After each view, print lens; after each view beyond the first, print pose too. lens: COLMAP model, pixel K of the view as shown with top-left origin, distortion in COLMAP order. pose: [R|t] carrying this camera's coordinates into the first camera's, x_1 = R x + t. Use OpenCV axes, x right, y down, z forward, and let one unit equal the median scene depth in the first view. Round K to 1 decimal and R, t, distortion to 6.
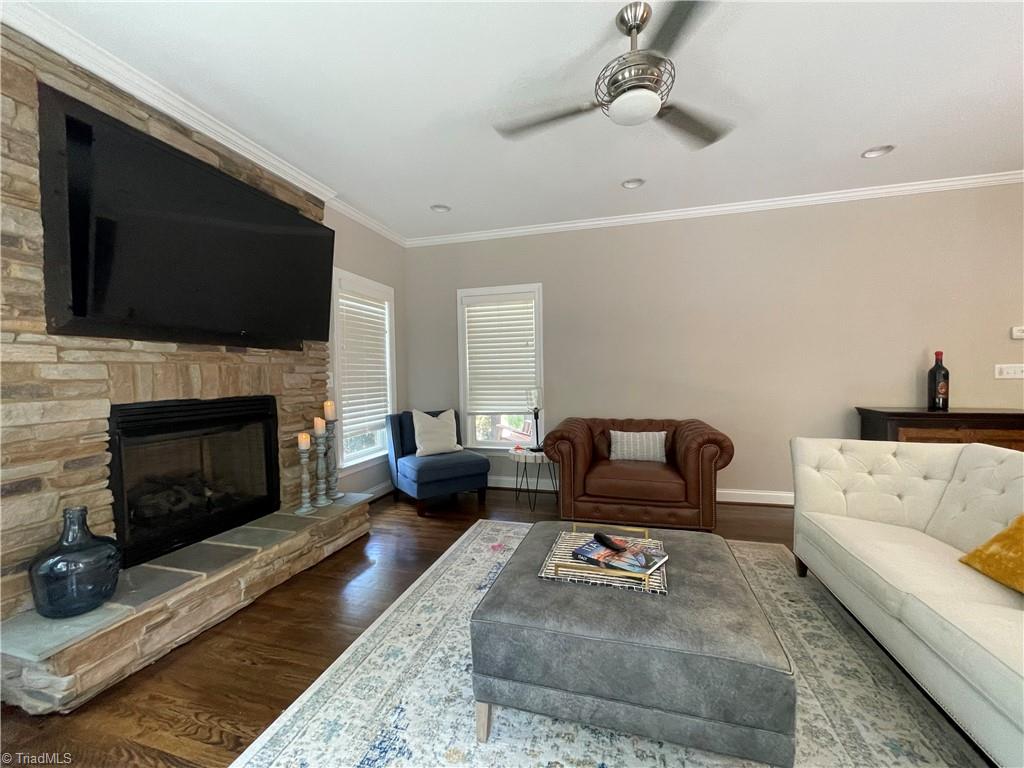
lens RADIAL K [[413.5, 0, 508.8], [0, 413.5, 384.7], [0, 0, 1]] dist [-0.004068, 0.001225]
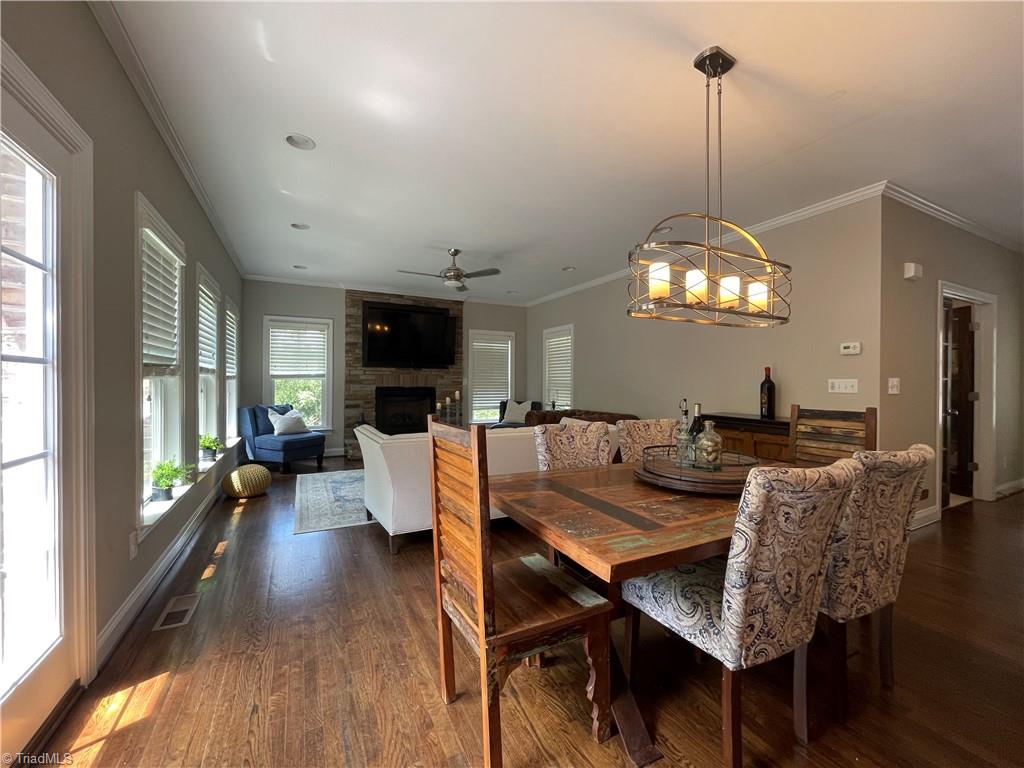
lens RADIAL K [[413.5, 0, 510.7], [0, 413.5, 382.7], [0, 0, 1]] dist [-0.004068, 0.001225]
pose [[0.681428, 0.021565, -0.731567, 1.795837], [-0.035949, 0.999346, -0.004026, -0.009018], [0.731002, 0.029043, 0.681757, -0.406500]]
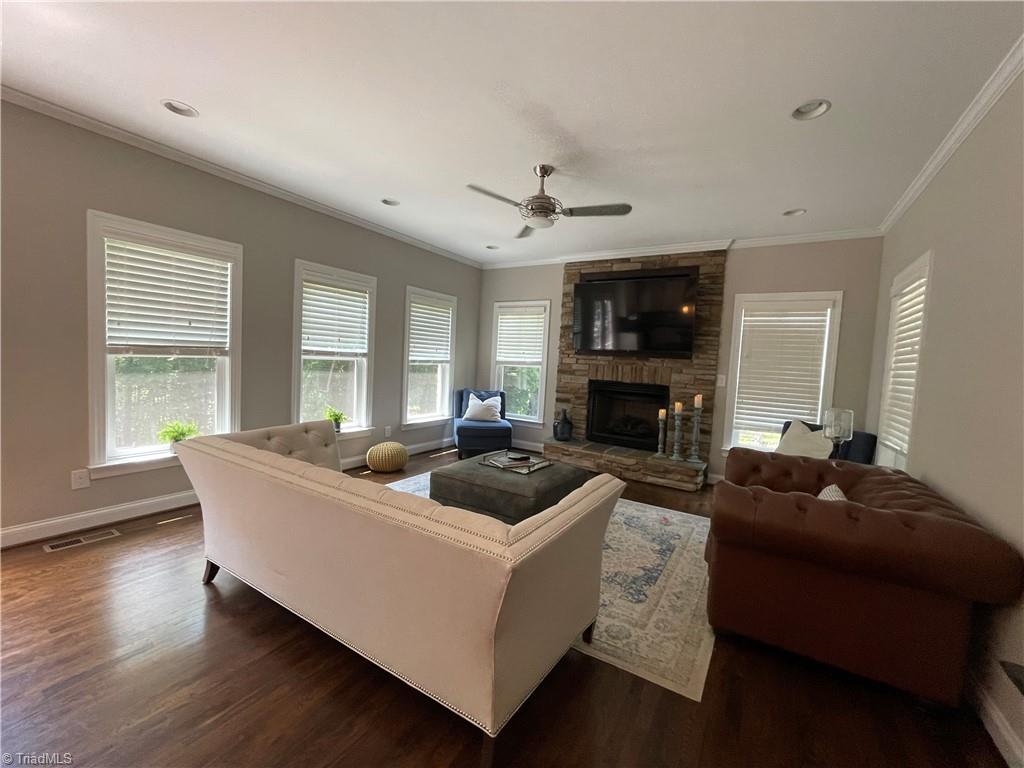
lens RADIAL K [[413.5, 0, 511.2], [0, 413.5, 386.2], [0, 0, 1]] dist [-0.004068, 0.001225]
pose [[-0.275261, 0.066128, -0.959093, 1.425881], [-0.071464, 0.993464, 0.089009, -0.089453], [0.958710, 0.093042, -0.268736, 0.973469]]
